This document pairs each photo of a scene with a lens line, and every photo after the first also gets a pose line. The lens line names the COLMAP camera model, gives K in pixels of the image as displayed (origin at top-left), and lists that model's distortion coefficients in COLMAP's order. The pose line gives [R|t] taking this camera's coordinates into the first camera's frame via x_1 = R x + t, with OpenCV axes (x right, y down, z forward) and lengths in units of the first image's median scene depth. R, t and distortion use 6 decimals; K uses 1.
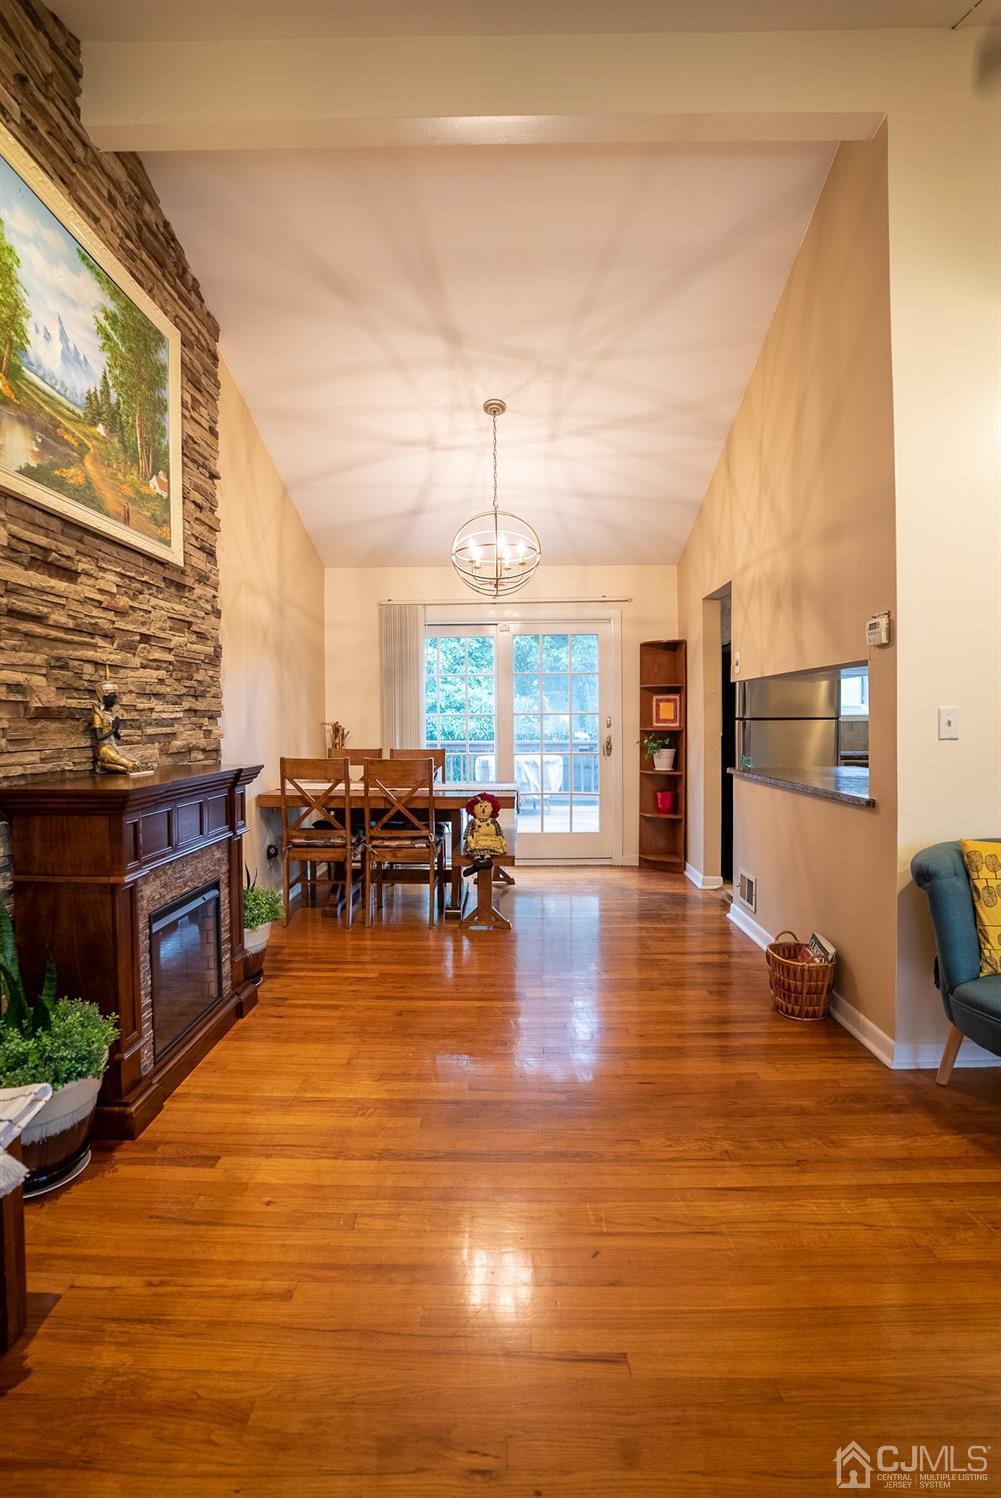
lens RADIAL K [[756.3, 0, 506.6], [0, 756.3, 736.2], [0, 0, 1]] dist [-0.081330, 0.045531]
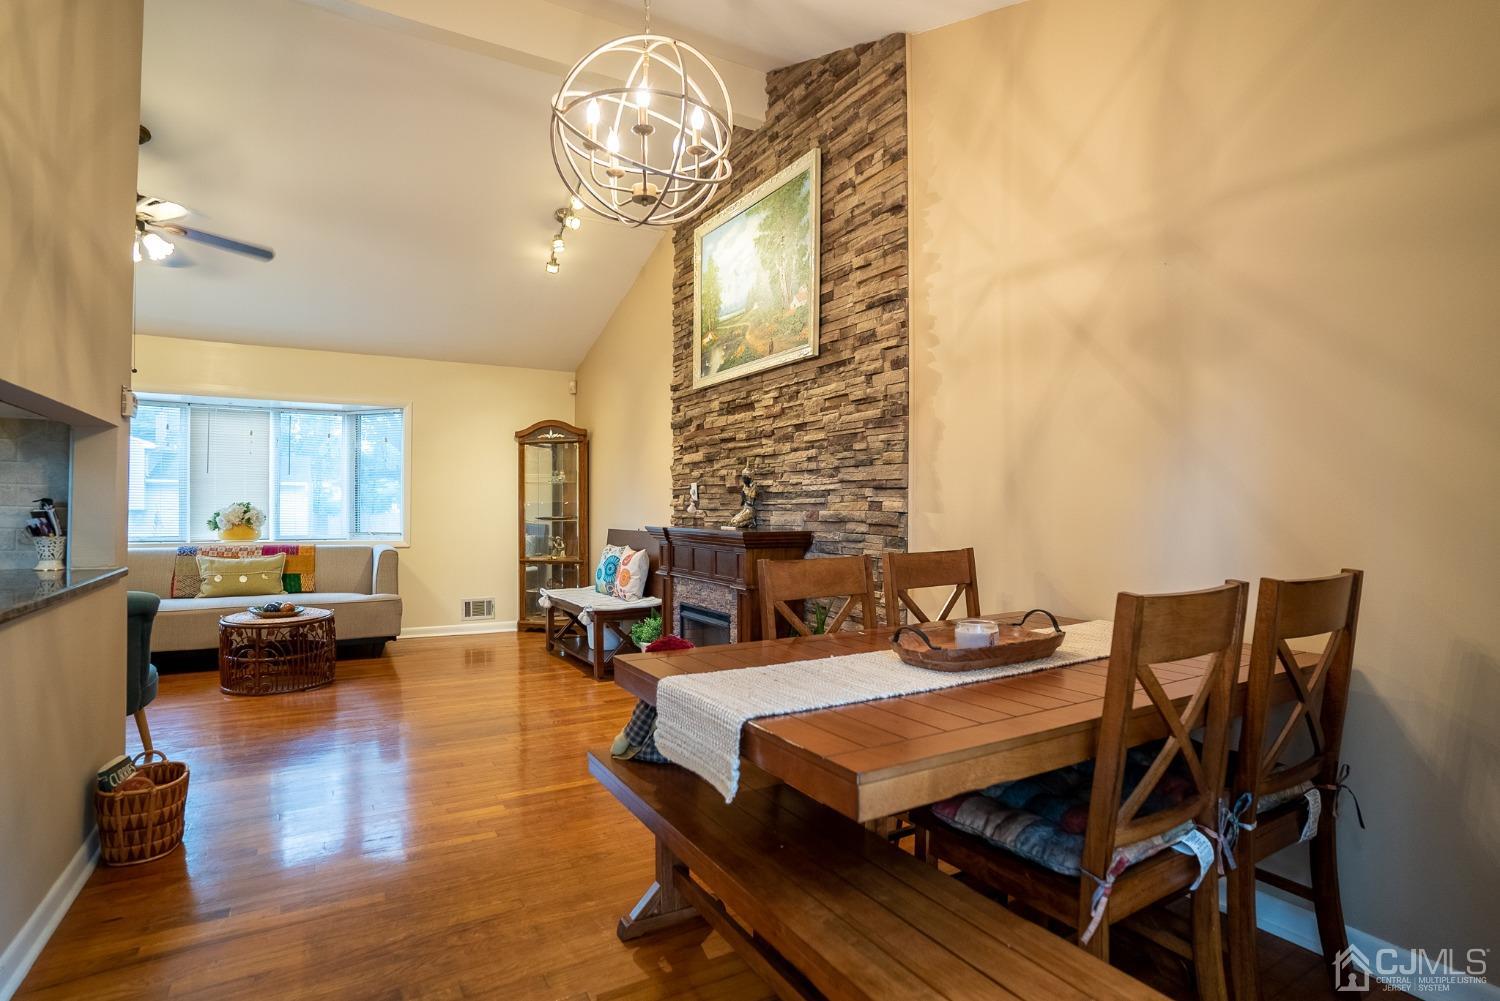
lens RADIAL K [[767.0, 0, 752.4], [0, 767.0, 504.2], [0, 0, 1]] dist [-0.080795, 0.041917]
pose [[-0.857174, 0.002301, -0.515021, 0.228438], [-0.009777, 0.999737, 0.020740, -0.025121], [0.514934, 0.022813, -0.856926, 1.901120]]
